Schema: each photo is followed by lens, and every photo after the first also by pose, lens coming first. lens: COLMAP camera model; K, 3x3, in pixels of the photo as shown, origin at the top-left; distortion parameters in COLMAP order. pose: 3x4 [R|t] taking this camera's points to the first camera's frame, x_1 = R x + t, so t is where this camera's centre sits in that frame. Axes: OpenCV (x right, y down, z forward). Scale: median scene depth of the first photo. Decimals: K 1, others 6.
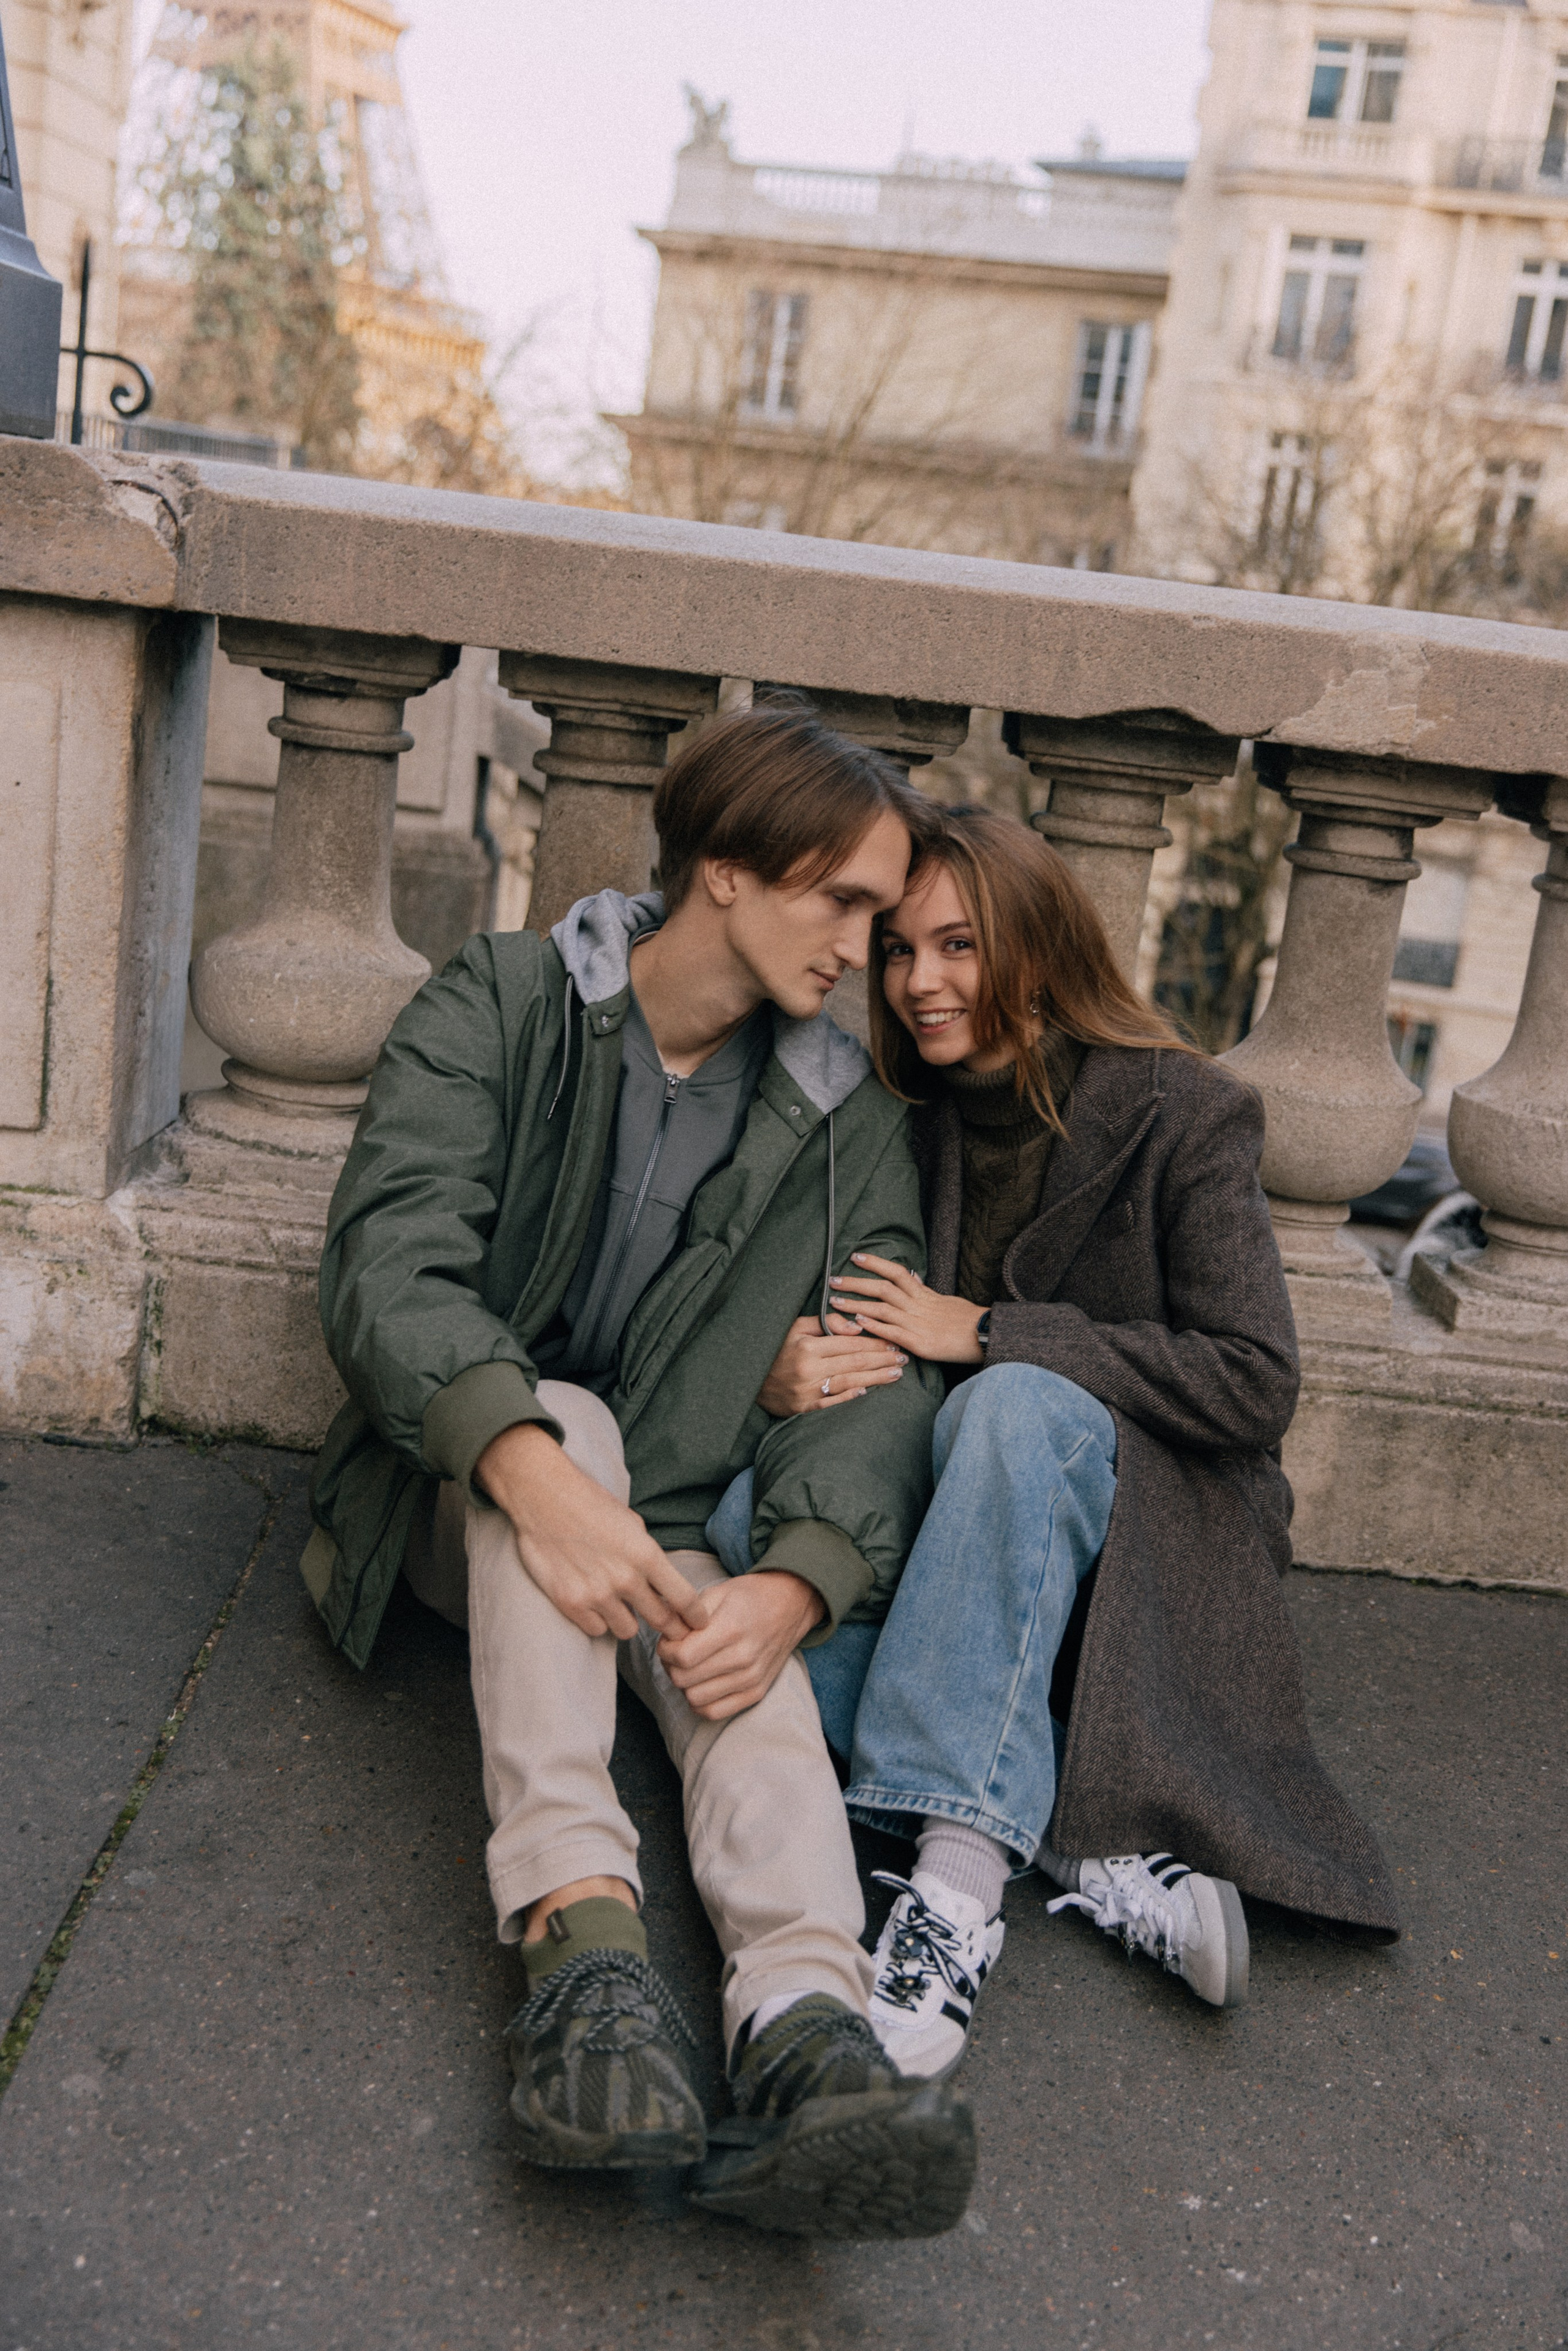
lens RADIAL K [[2707.0, 0, 784.0], [0, 2707.0, 1175.5], [0, 0, 1]] dist [0.022399, -0.017043]
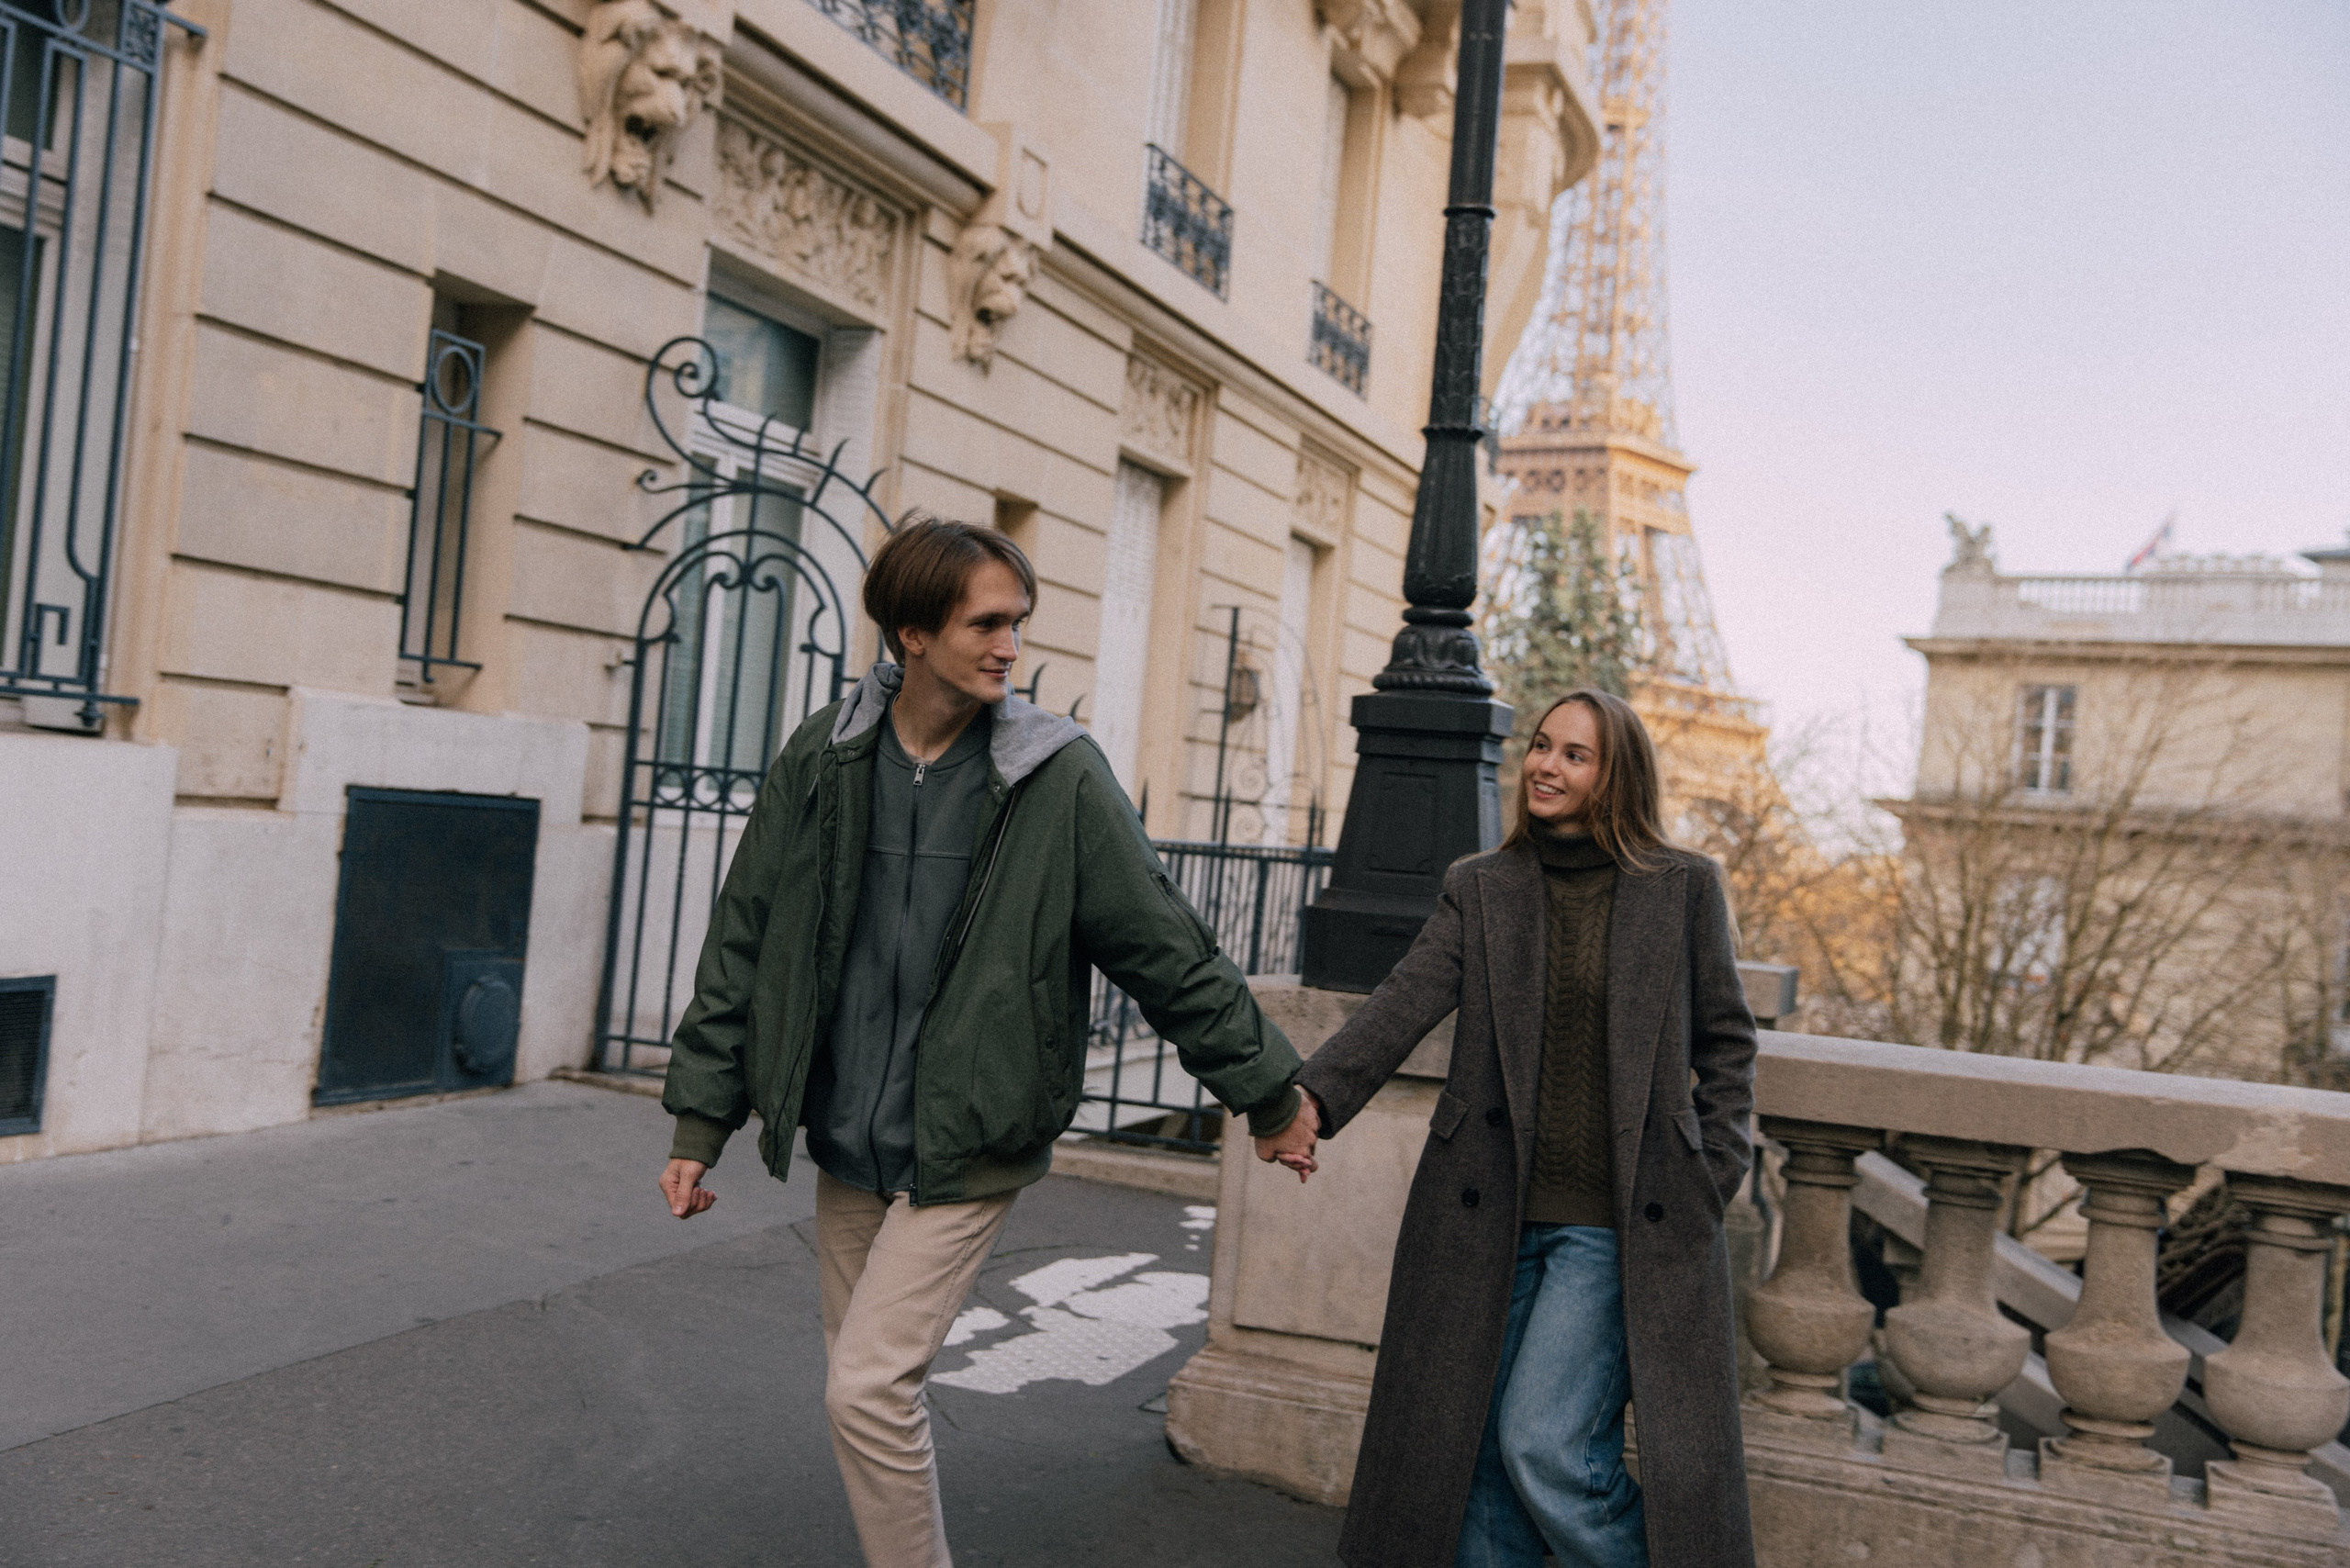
lens RADIAL K [[2985.8, 0, 1175.0], [0, 2985.8, 784.0], [0, 0, 1]] dist [0.126254, -0.000711]
pose [[0.953762, -0.035308, -0.298481, 0.025657], [-0.041022, 0.968491, -0.245647, 0.020596], [0.297749, 0.246533, 0.922262, -0.201755]]
